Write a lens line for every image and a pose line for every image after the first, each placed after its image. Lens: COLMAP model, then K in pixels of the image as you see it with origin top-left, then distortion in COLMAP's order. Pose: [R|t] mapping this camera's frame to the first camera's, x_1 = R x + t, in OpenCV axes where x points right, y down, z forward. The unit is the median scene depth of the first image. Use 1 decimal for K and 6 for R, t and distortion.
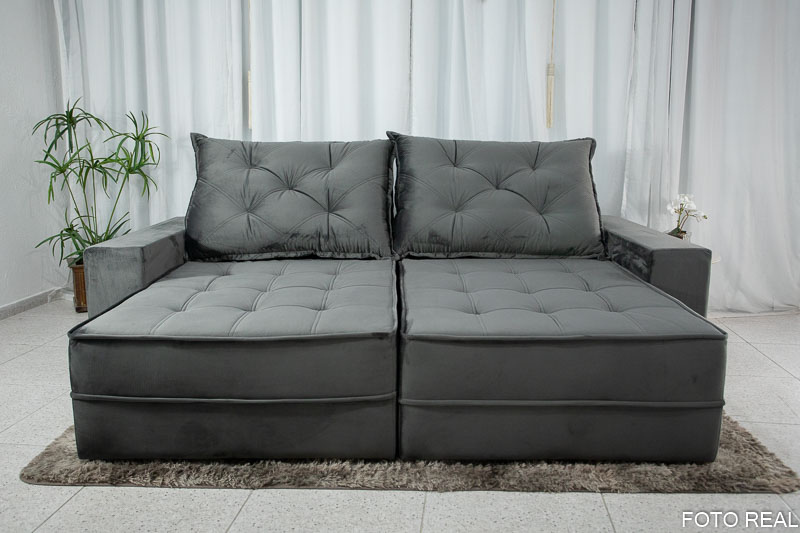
lens RADIAL K [[640.9, 0, 388.2], [0, 640.9, 233.8], [0, 0, 1]] dist [-0.005001, -0.008309]
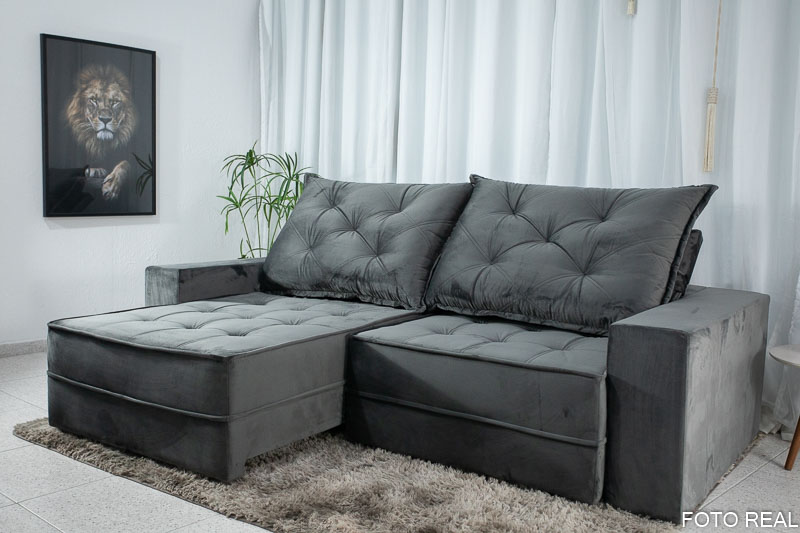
lens RADIAL K [[773.9, 0, 401.3], [0, 773.9, 254.7], [0, 0, 1]] dist [0.012368, 0.000000]
pose [[0.831708, 0.069439, -0.550854, 0.594641], [-0.104554, 0.993986, -0.032563, -0.000914], [0.545280, 0.084677, 0.833966, 0.053215]]
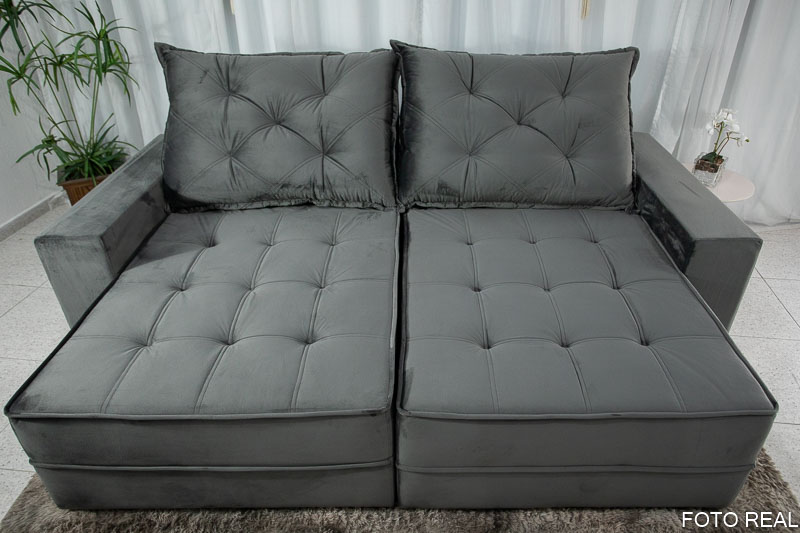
lens RADIAL K [[552.7, 0, 414.6], [0, 552.7, 269.1], [0, 0, 1]] dist [-0.026968, 0.020341]
pose [[0.999955, -0.006025, 0.007320, 0.024910], [0.002588, 0.916251, 0.400596, -0.196071], [-0.009120, -0.400559, 0.916226, 0.259066]]
